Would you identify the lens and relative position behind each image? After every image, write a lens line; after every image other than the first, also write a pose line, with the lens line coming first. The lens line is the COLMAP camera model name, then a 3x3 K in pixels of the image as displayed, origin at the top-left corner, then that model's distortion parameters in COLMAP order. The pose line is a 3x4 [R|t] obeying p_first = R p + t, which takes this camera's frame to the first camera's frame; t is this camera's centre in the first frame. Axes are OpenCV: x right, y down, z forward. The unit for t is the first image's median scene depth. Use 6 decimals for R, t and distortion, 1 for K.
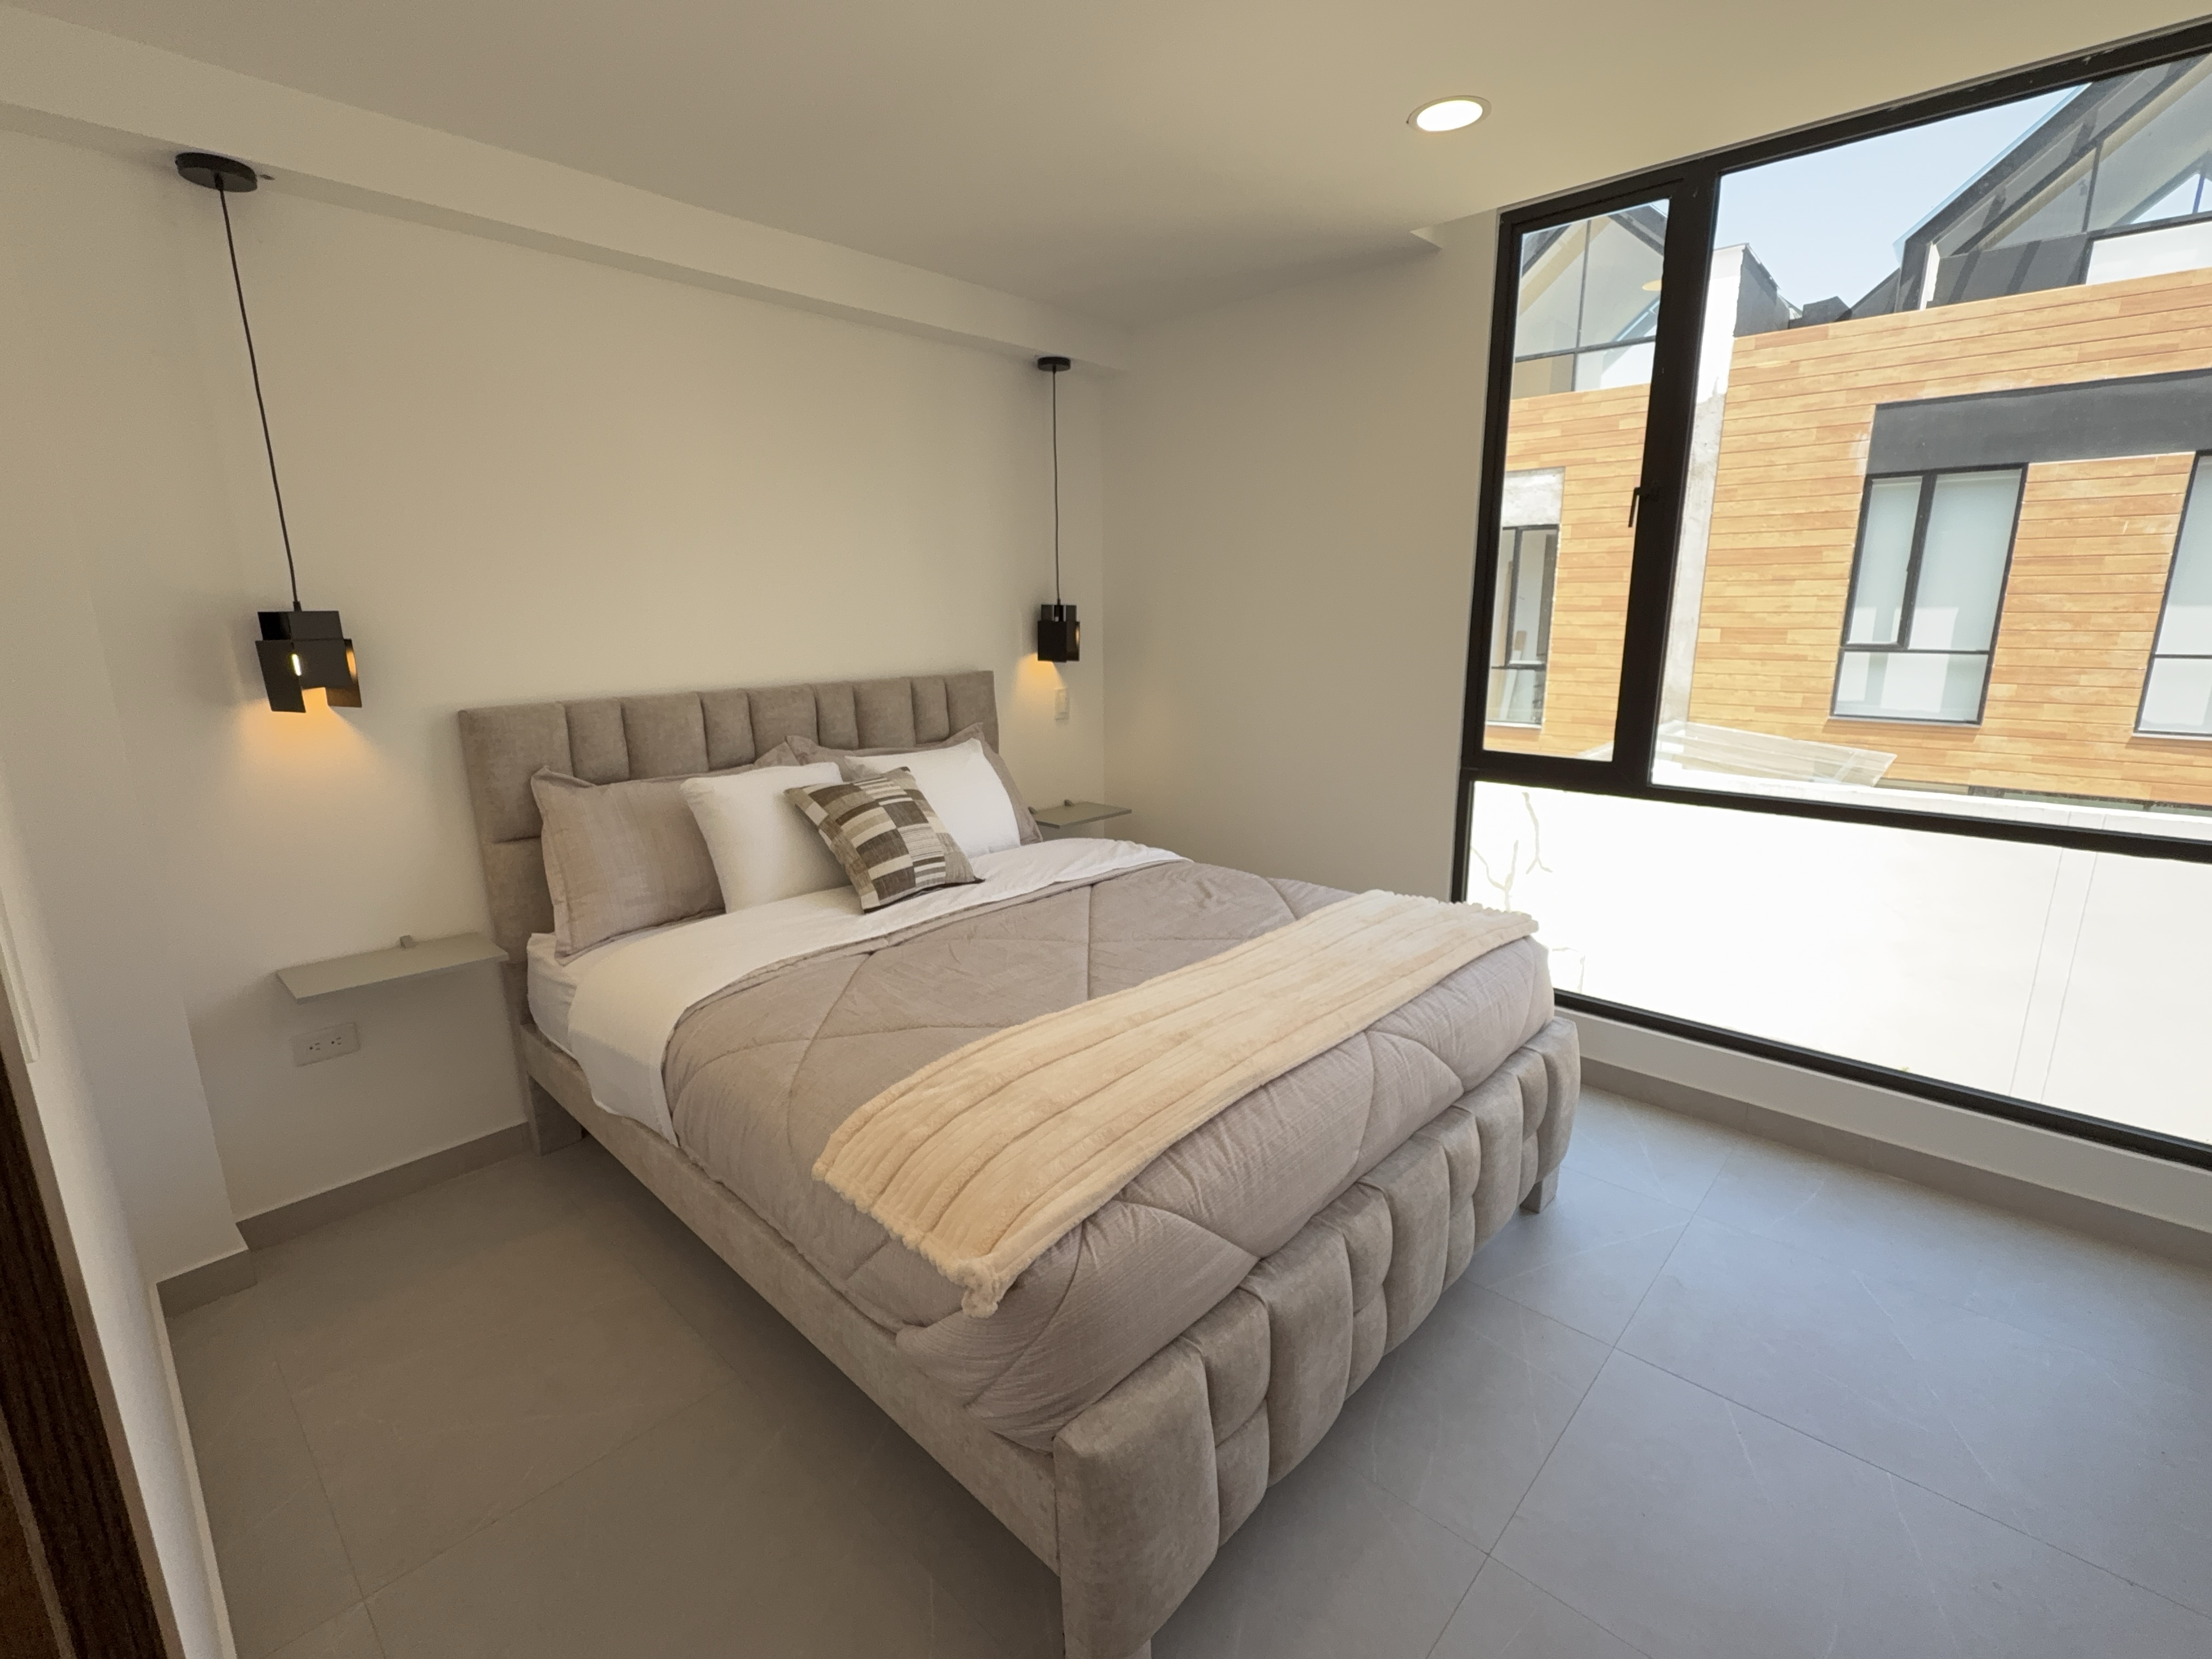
lens RADIAL K [[1000.0, 0, 1109.1], [0, 1000.0, 834.9], [0, 0, 1]] dist [-0.002138, -0.000751]
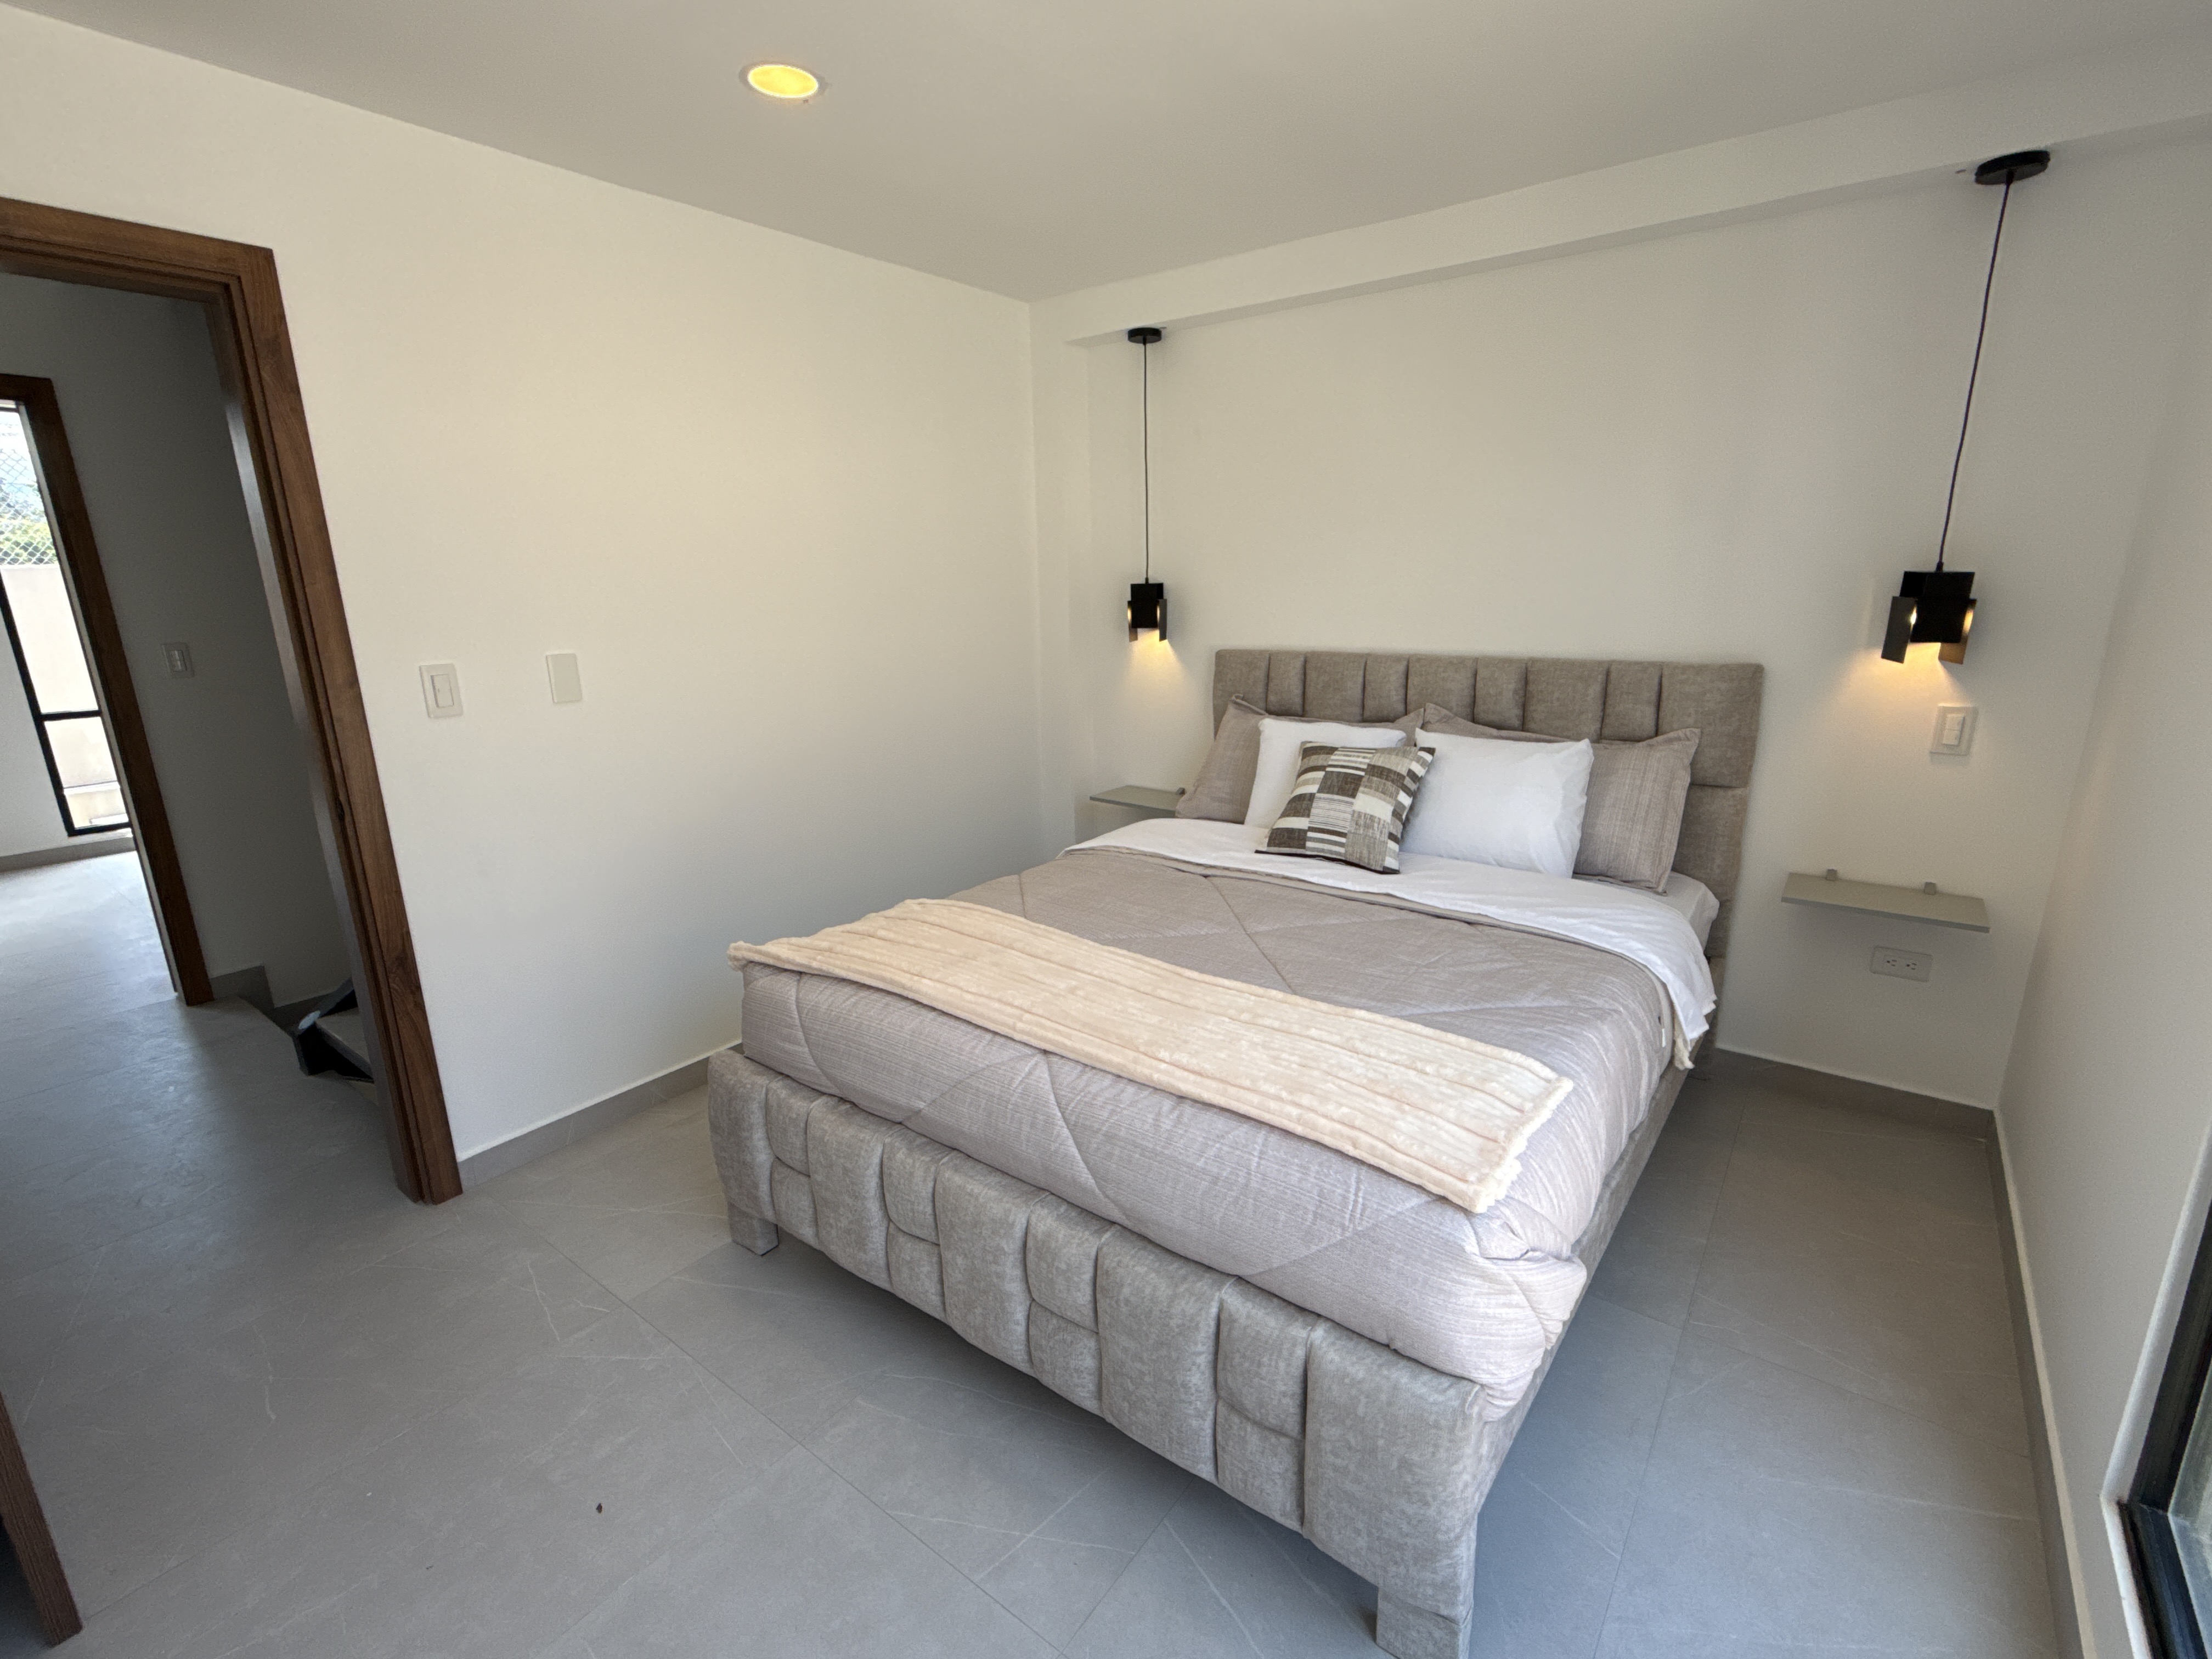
lens RADIAL K [[1000.0, 0, 1109.1], [0, 1000.0, 834.9], [0, 0, 1]] dist [-0.002138, -0.000751]
pose [[0.092885, 0.252134, -0.963224, 0.799273], [-0.203168, 0.951852, 0.229566, -0.162777], [0.974728, 0.174373, 0.139638, 0.640917]]
